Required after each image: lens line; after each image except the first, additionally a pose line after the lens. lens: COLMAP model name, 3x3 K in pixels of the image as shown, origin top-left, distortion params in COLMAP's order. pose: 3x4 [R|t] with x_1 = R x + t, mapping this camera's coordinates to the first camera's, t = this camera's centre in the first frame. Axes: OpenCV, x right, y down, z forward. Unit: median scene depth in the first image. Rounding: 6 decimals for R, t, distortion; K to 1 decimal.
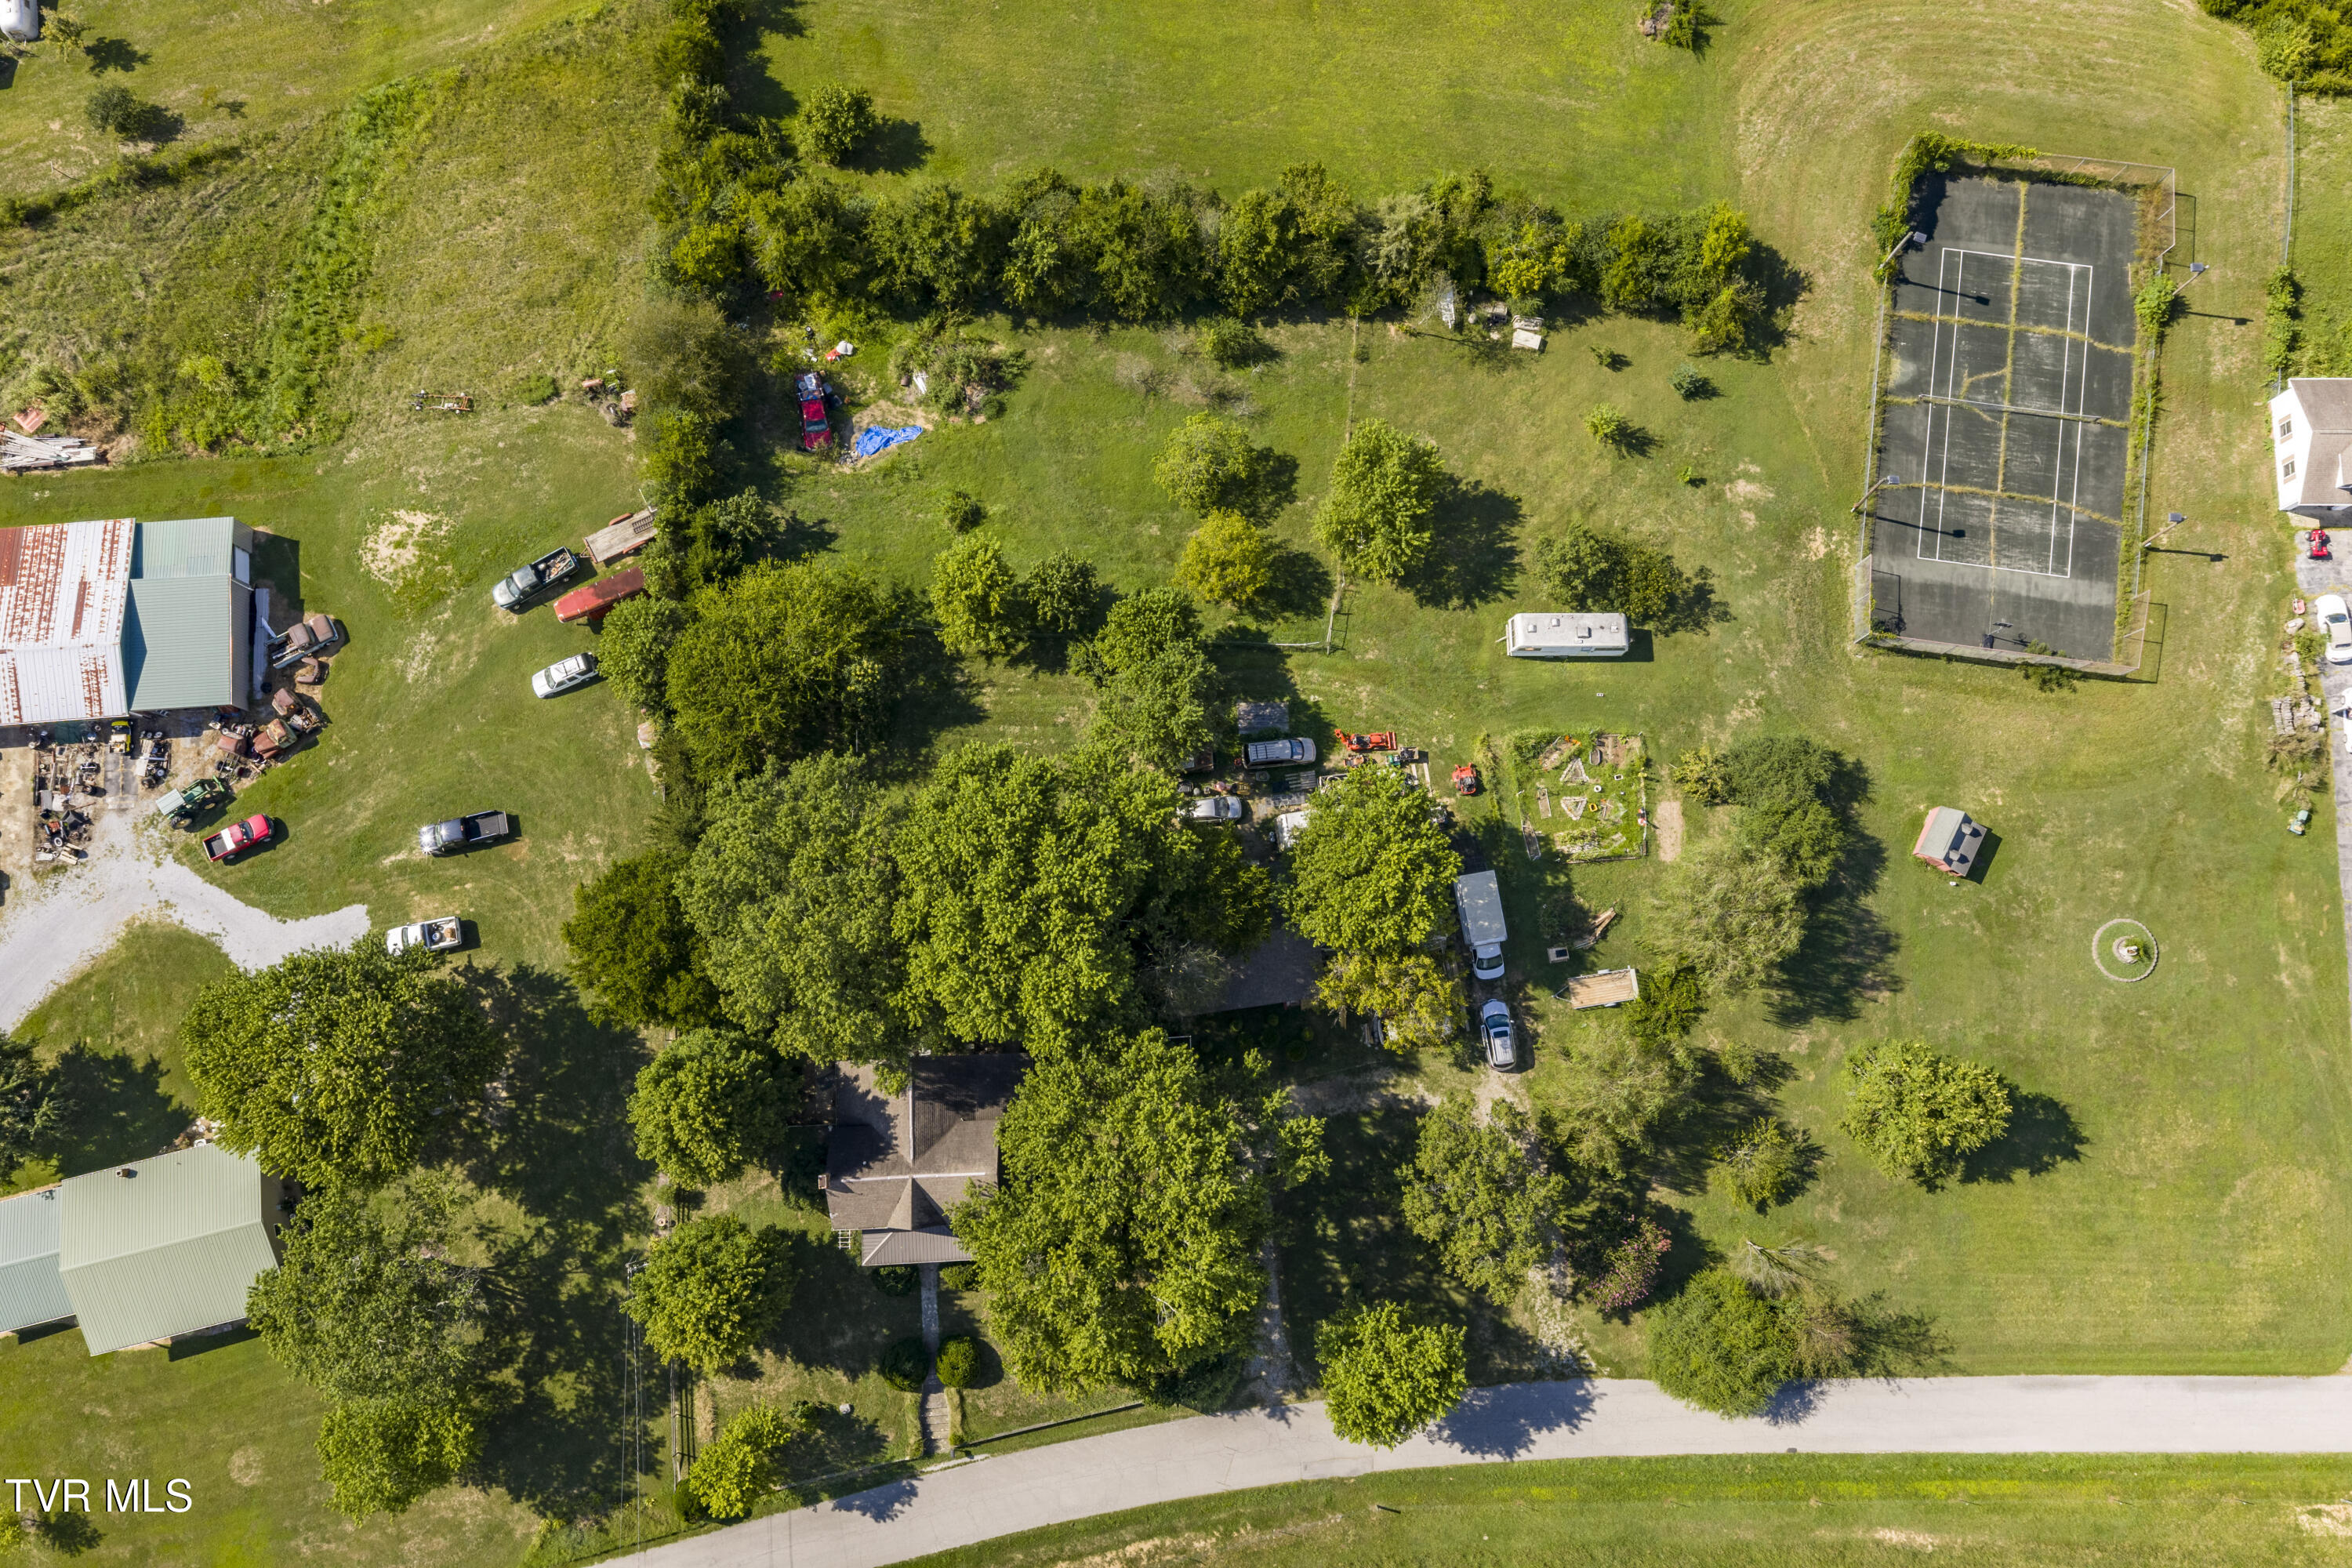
lens RADIAL K [[1932.1, 0, 1182.6], [0, 1932.1, 755.9], [0, 0, 1]] dist [0.000161, -0.000446]
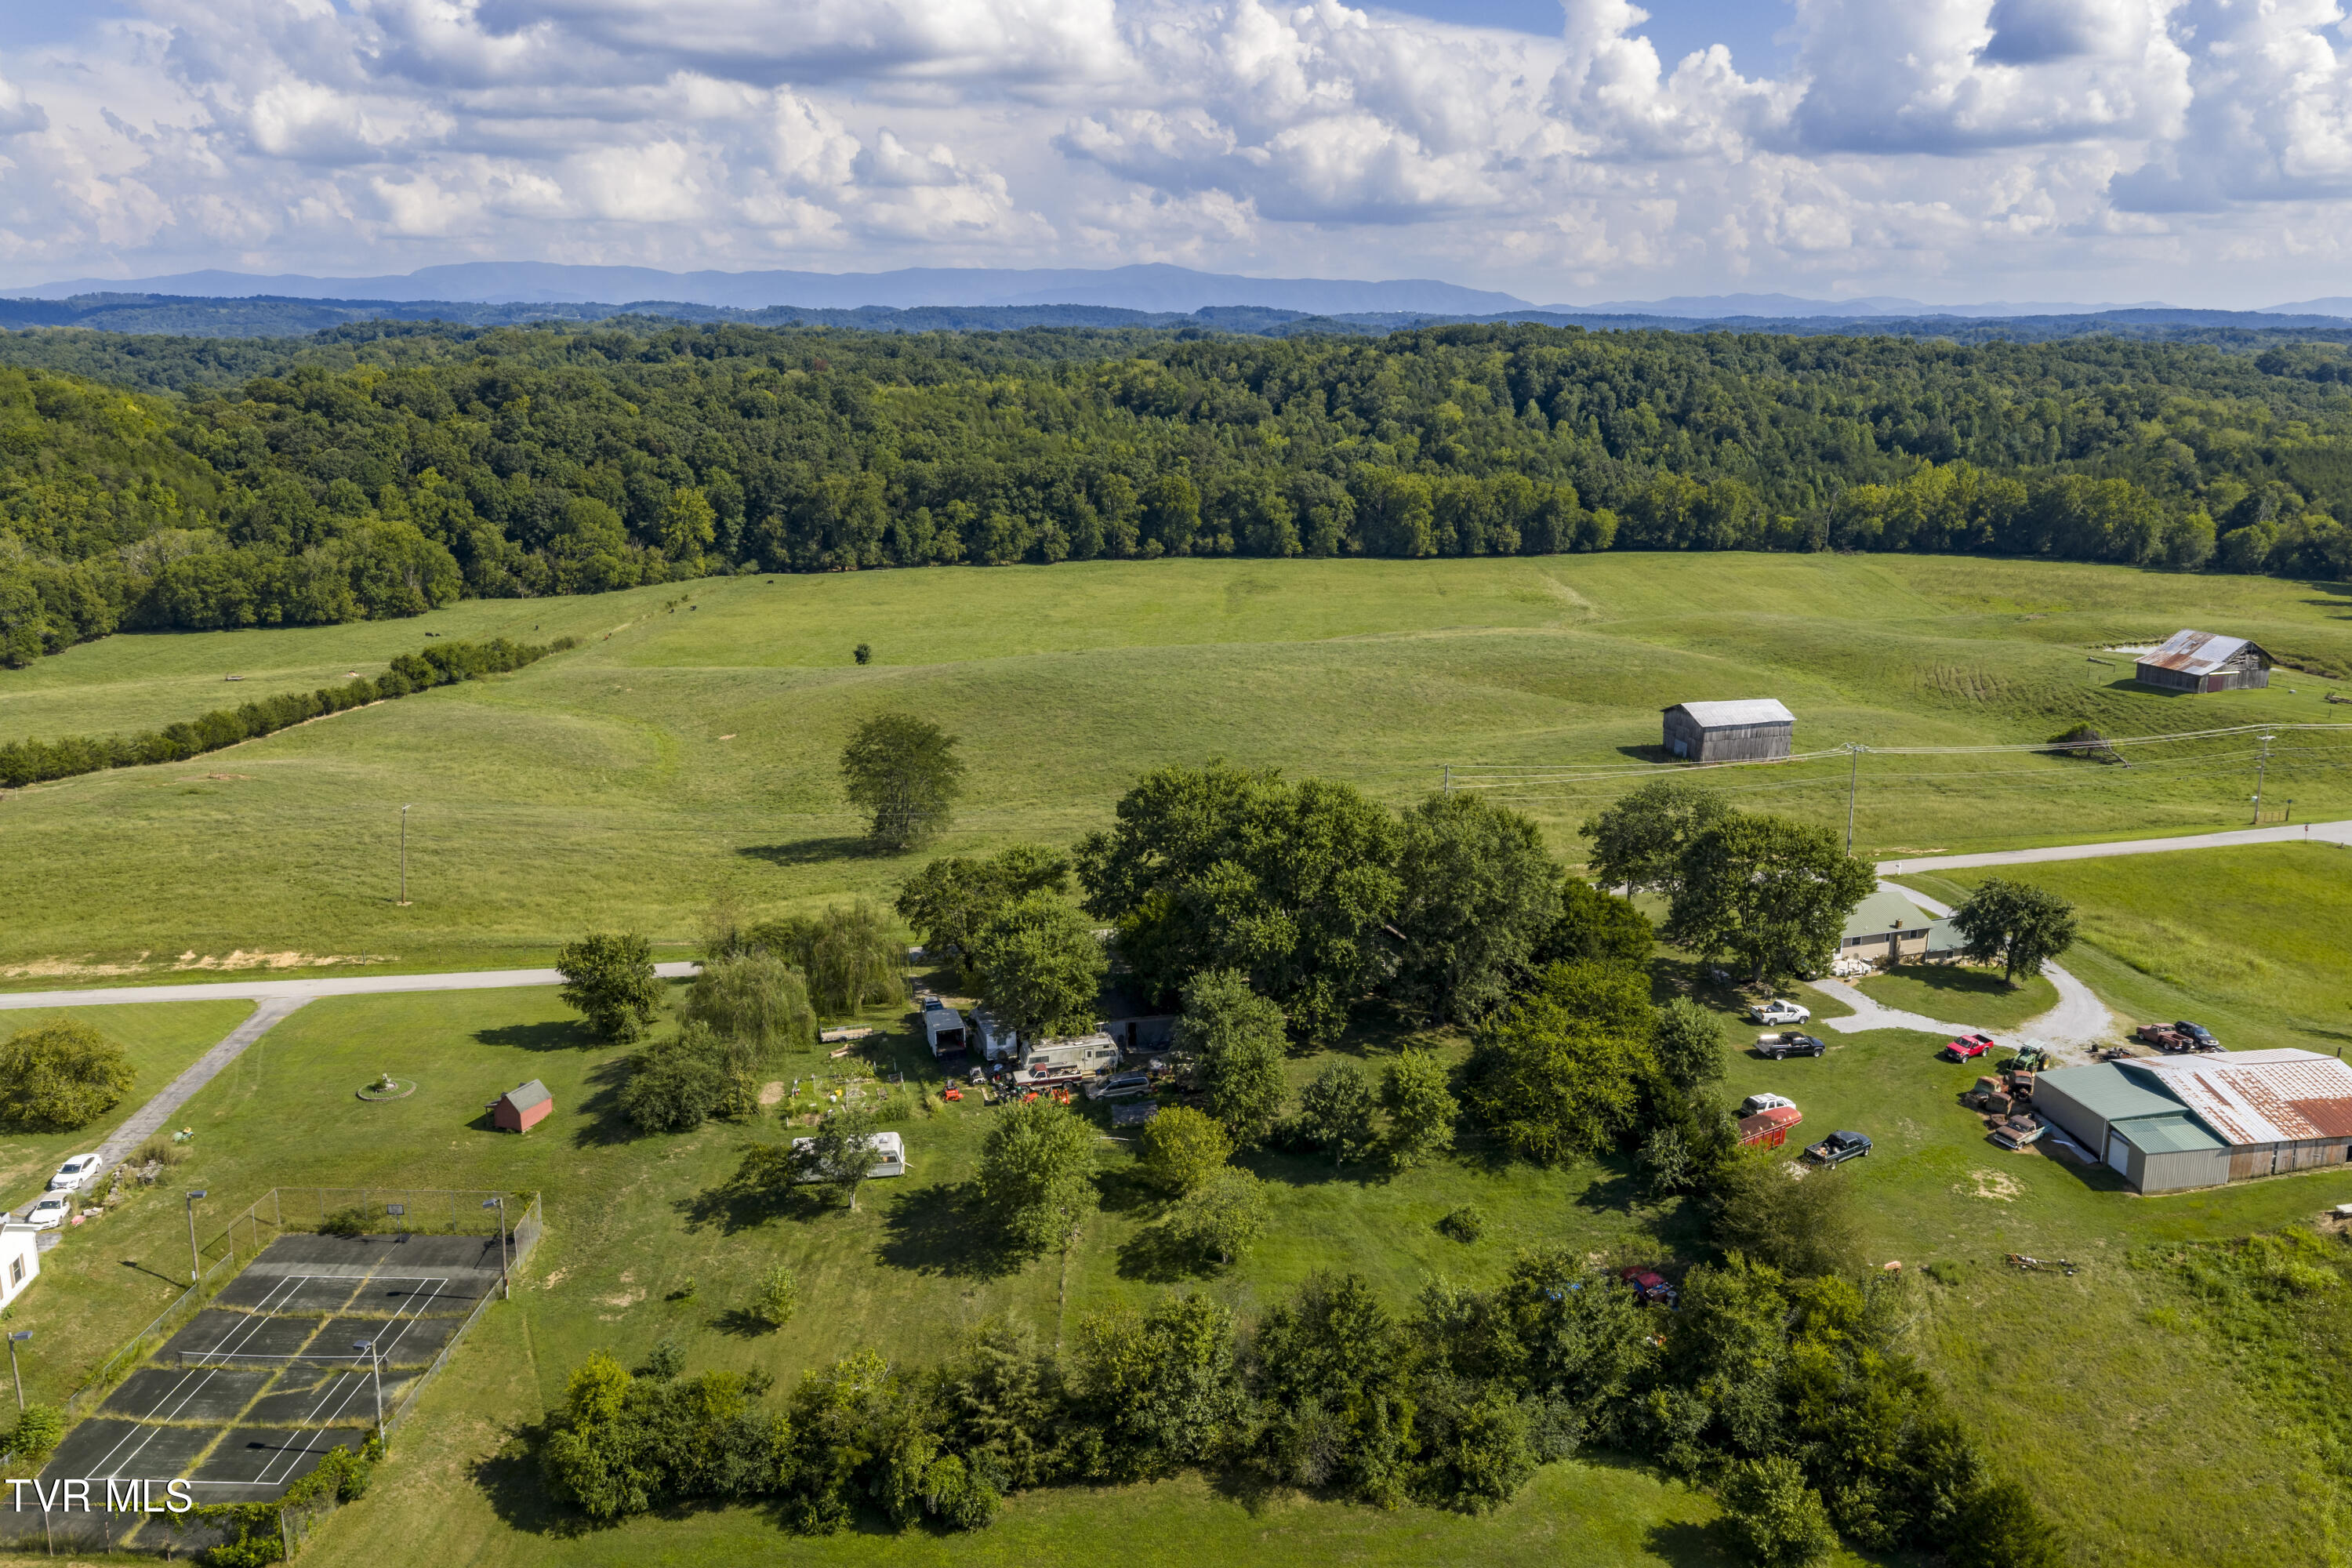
lens RADIAL K [[1973.4, 0, 1176.0], [0, 1973.4, 784.0], [0, 0, 1]] dist [-0.005006, -0.002422]
pose [[-0.994728, 0.023203, -0.099893, 0.121822], [-0.101325, -0.072115, 0.992236, -1.081357], [0.015820, 0.997126, 0.074086, 0.705884]]
